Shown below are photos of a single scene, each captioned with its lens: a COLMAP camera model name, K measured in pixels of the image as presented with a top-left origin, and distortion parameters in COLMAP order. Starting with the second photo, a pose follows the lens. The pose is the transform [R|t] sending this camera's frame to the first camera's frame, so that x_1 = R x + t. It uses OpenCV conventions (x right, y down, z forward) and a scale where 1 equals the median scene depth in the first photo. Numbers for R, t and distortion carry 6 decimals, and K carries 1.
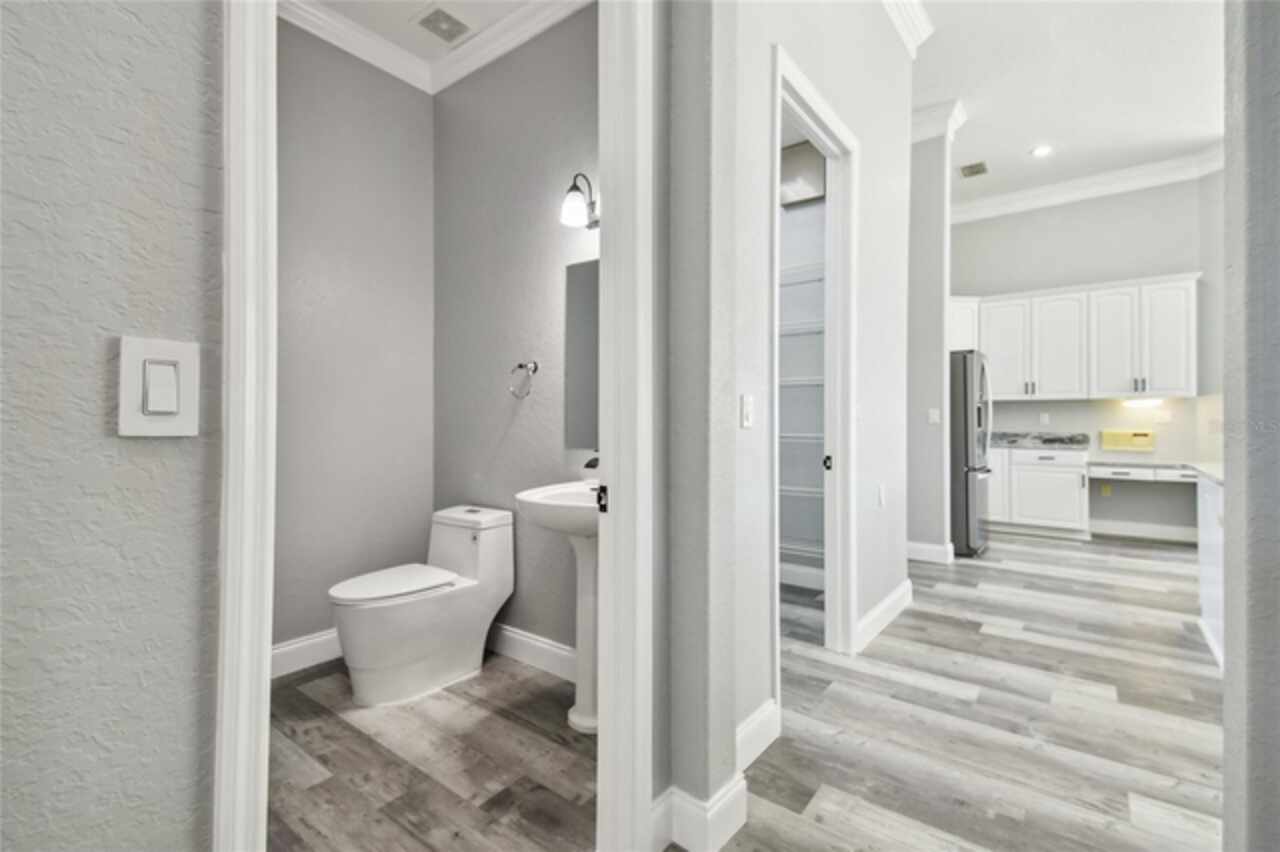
lens RADIAL K [[572.3, 0, 645.9], [0, 572.3, 409.6], [0, 0, 1]] dist [0.032997, -0.009163]
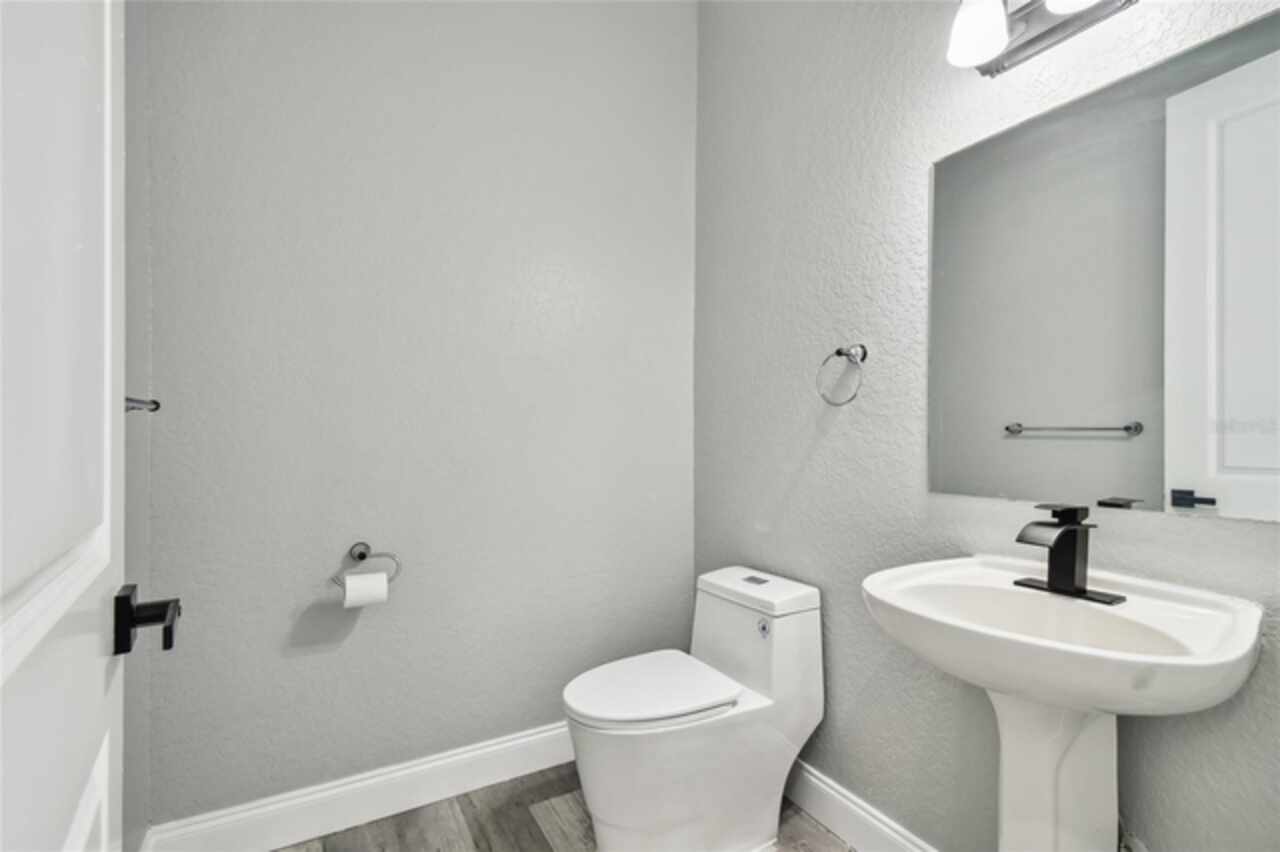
lens RADIAL K [[572.3, 0, 634.9], [0, 572.3, 448.5], [0, 0, 1]] dist [0.032997, -0.009163]
pose [[0.919478, 0.011645, -0.392970, -0.165345], [0.001357, 0.999461, 0.032792, 0.004834], [0.393140, -0.030685, 0.918967, 0.334223]]
